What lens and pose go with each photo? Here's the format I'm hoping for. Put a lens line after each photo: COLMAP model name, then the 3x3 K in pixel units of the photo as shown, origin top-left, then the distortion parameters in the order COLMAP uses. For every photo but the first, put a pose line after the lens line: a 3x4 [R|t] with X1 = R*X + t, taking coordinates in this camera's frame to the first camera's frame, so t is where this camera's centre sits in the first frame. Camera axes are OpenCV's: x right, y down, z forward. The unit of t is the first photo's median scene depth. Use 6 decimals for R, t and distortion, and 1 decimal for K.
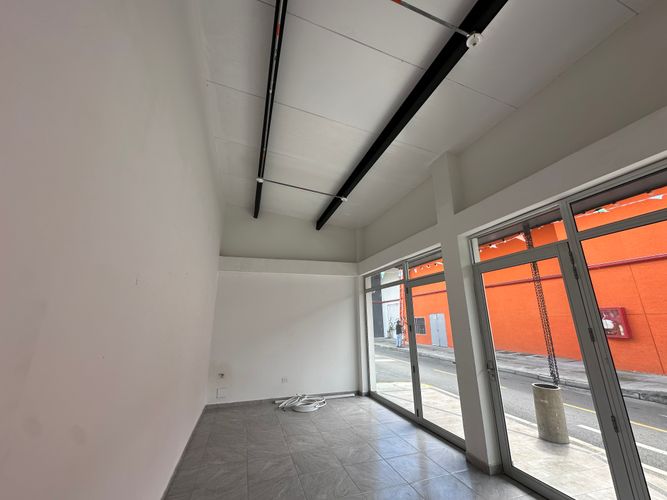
lens RADIAL K [[266.2, 0, 333.5], [0, 266.2, 250.0], [0, 0, 1]] dist [-0.003651, 0.000923]
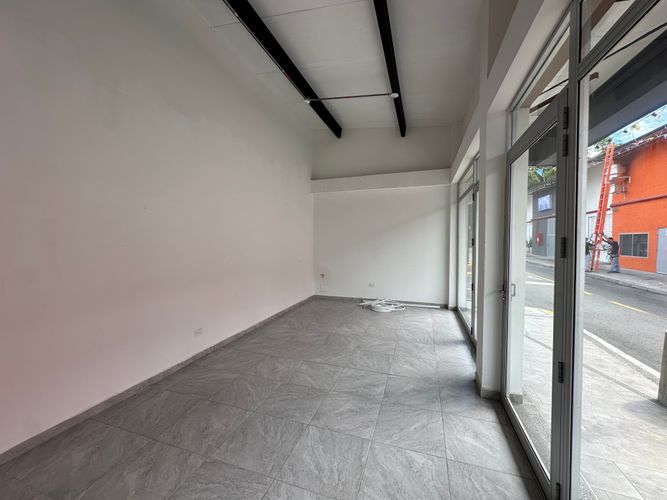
lens RADIAL K [[266.2, 0, 333.5], [0, 266.2, 250.0], [0, 0, 1]] dist [-0.003651, 0.000923]
pose [[0.804358, 0.034432, -0.593147, 0.400653], [0.145568, 0.956472, 0.252927, 0.039930], [0.576037, -0.289787, 0.764333, 0.094037]]
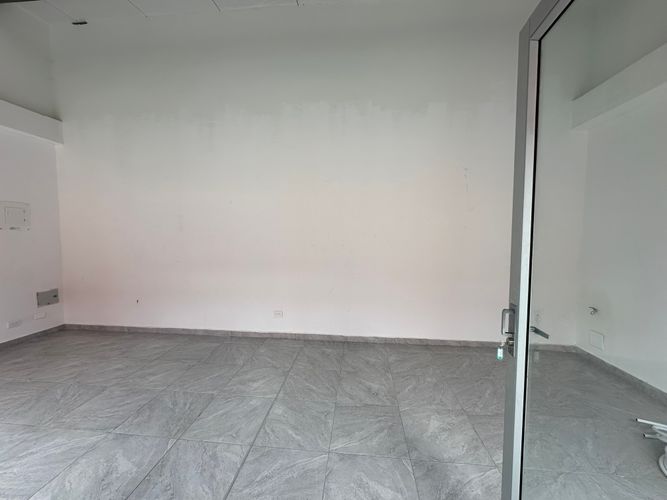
lens RADIAL K [[266.2, 0, 333.5], [0, 266.2, 250.0], [0, 0, 1]] dist [-0.003651, 0.000923]
pose [[-0.398884, 0.066002, -0.914623, 0.322029], [0.236026, 0.971191, -0.032851, 0.251525], [0.886106, -0.228979, -0.402971, 0.816566]]
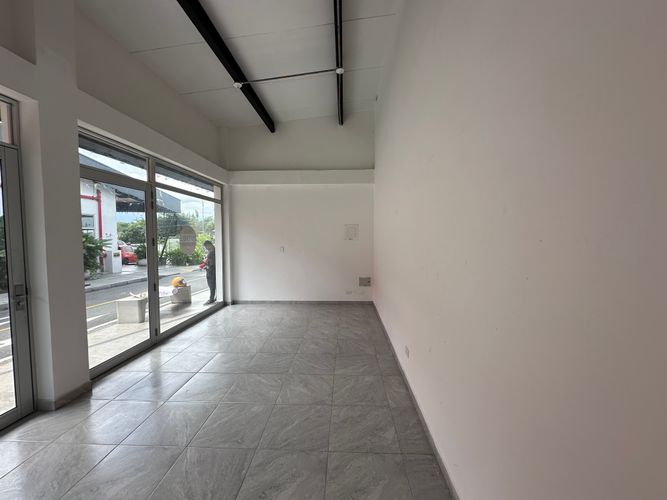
lens RADIAL K [[266.2, 0, 333.5], [0, 266.2, 250.0], [0, 0, 1]] dist [-0.003651, 0.000923]
pose [[-0.937042, -0.003171, 0.349203, -0.316594], [-0.076188, 0.977727, -0.195563, 0.273144], [-0.340805, -0.209856, -0.916413, 0.955647]]
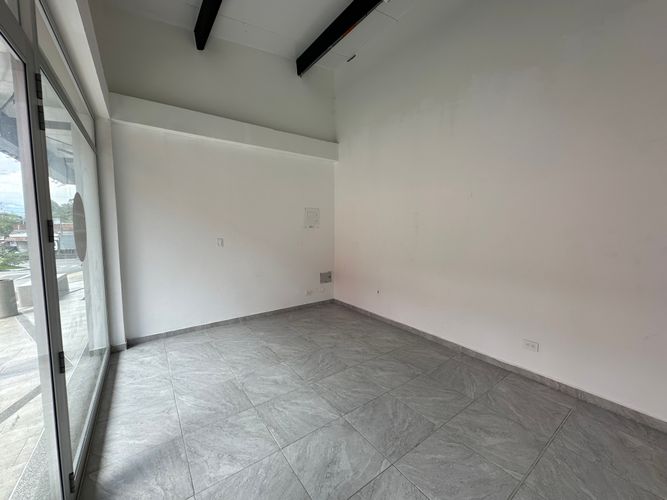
lens RADIAL K [[266.2, 0, 333.5], [0, 266.2, 250.0], [0, 0, 1]] dist [-0.003651, 0.000923]
pose [[-0.950754, 0.039095, -0.307469, 0.250581], [0.089911, 0.984145, -0.152889, 0.222206], [0.296617, -0.173005, -0.939195, 0.755975]]
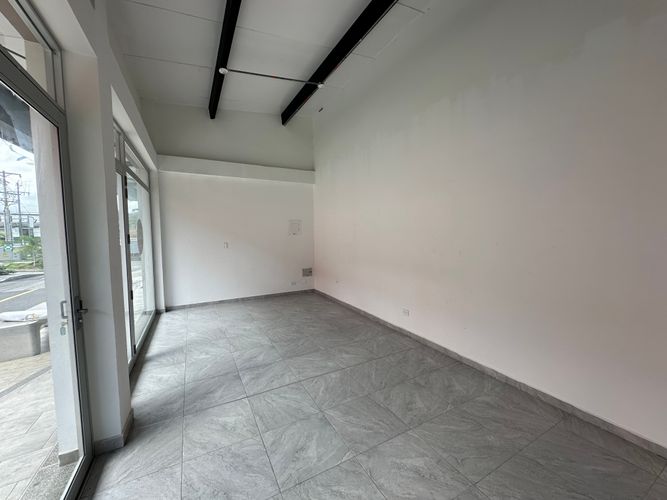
lens RADIAL K [[266.2, 0, 333.5], [0, 266.2, 250.0], [0, 0, 1]] dist [-0.003651, 0.000923]
pose [[-0.983446, 0.033363, -0.178102, 0.074561], [0.066132, 0.981190, -0.181366, 0.308638], [0.168701, -0.190142, -0.967154, 1.108422]]
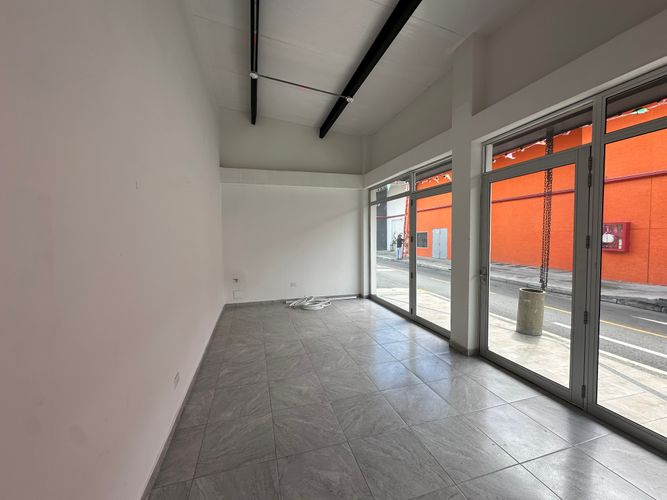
lens RADIAL K [[266.2, 0, 333.5], [0, 266.2, 250.0], [0, 0, 1]] dist [-0.003651, 0.000923]
pose [[0.999798, 0.004427, -0.019616, 0.004757], [0.001832, 0.951356, 0.308089, 0.014141], [0.020026, -0.308063, 0.951155, -0.001928]]
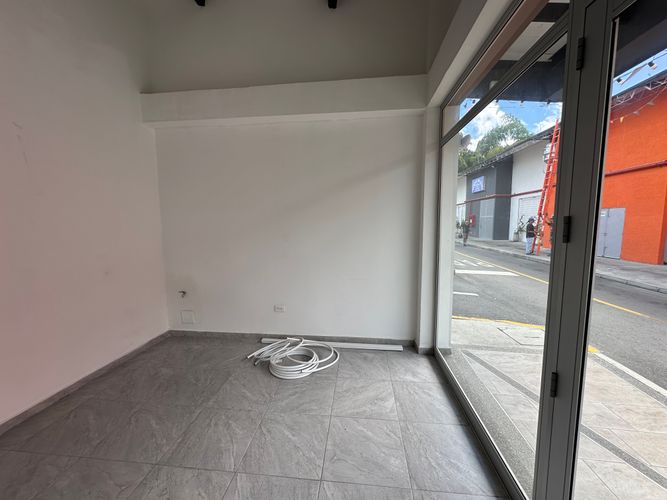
lens RADIAL K [[266.2, 0, 333.5], [0, 266.2, 250.0], [0, 0, 1]] dist [-0.003651, 0.000923]
pose [[0.914557, 0.050299, -0.401317, 0.183038], [0.098836, 0.934362, 0.342344, 0.197189], [0.392195, -0.352757, 0.849556, 0.668884]]
